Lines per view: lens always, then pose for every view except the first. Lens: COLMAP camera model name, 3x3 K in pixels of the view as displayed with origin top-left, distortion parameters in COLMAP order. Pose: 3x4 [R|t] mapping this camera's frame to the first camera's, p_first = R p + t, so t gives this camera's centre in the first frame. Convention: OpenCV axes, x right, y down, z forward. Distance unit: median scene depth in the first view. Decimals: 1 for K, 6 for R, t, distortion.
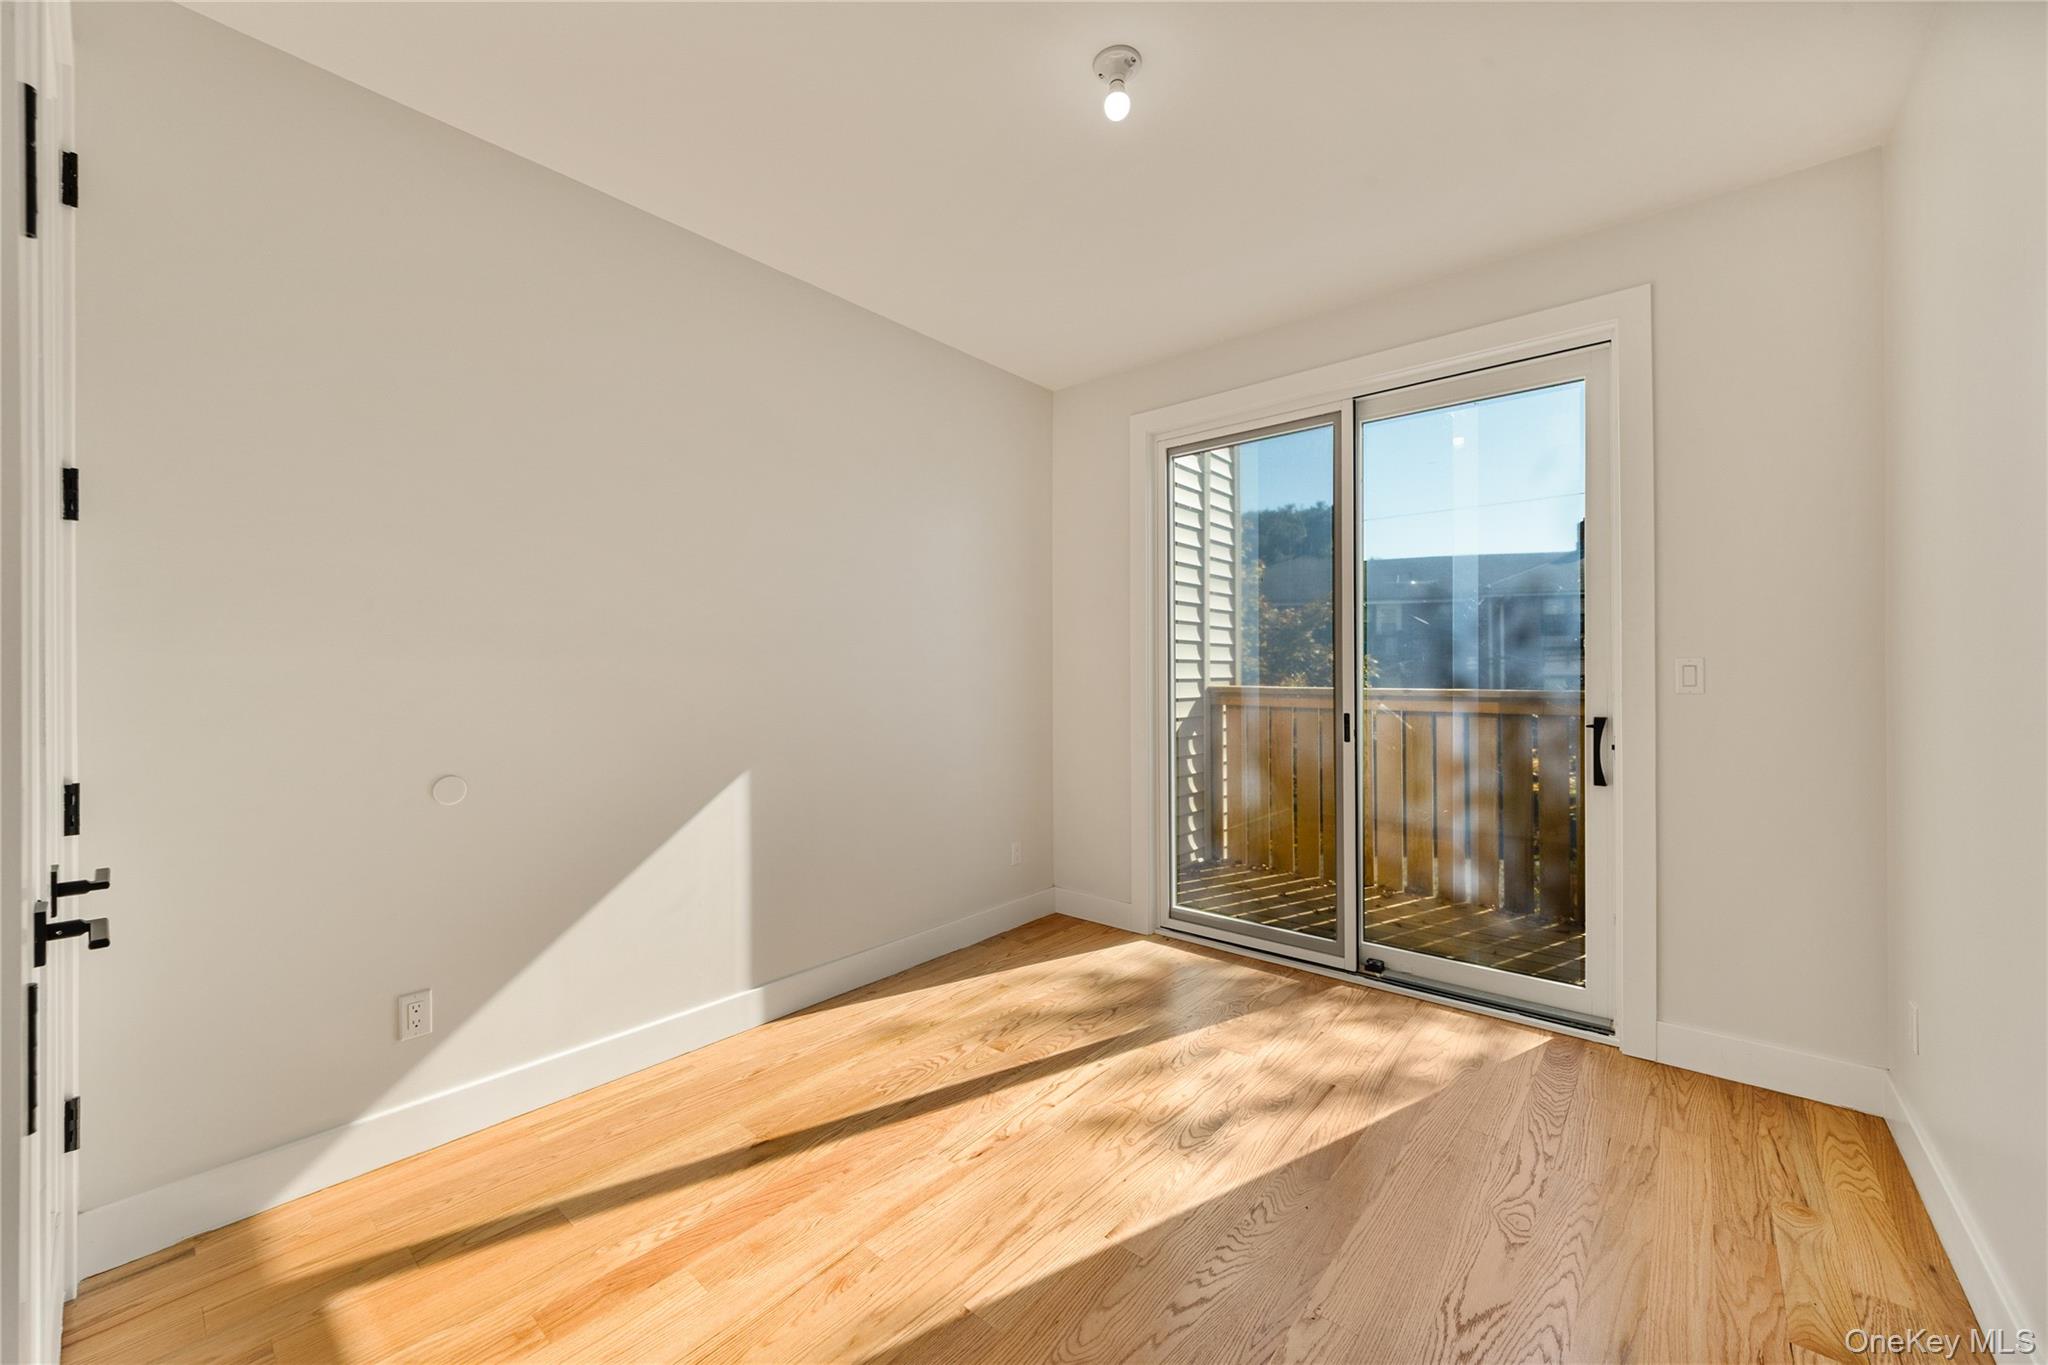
lens RADIAL K [[760.1, 0, 1018.9], [0, 760.1, 671.8], [0, 0, 1]] dist [-0.003690, -0.000213]
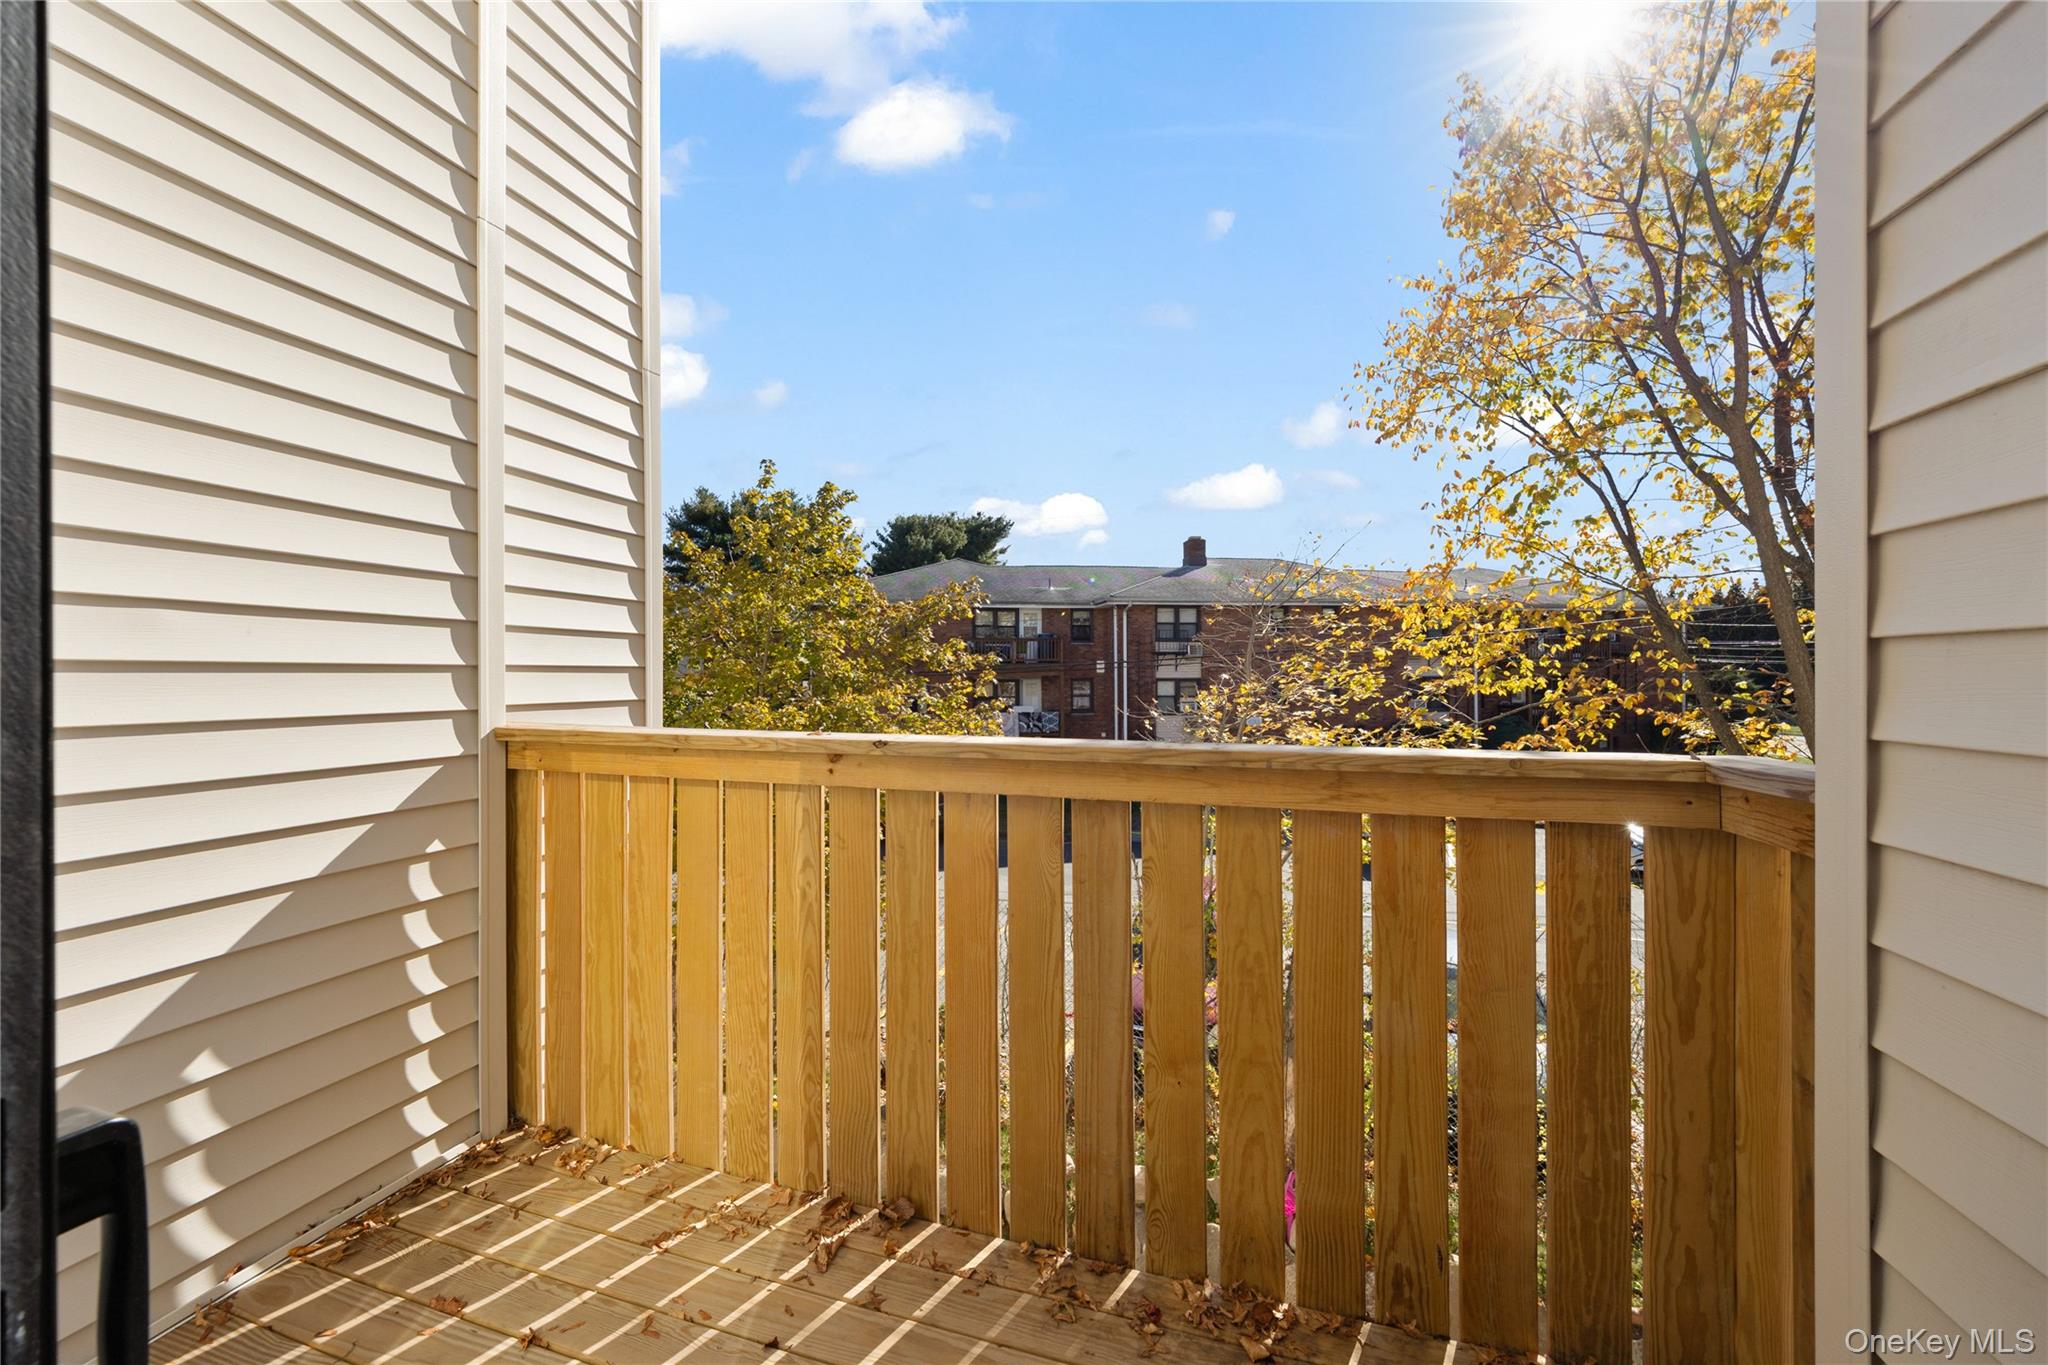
lens RADIAL K [[760.1, 0, 1022.5], [0, 760.1, 677.9], [0, 0, 1]] dist [-0.003690, -0.000213]
pose [[0.907720, 0.000489, 0.419575, 0.342063], [-0.004049, 0.999963, 0.007595, -0.012641], [-0.419556, -0.008593, 0.907689, 0.495833]]
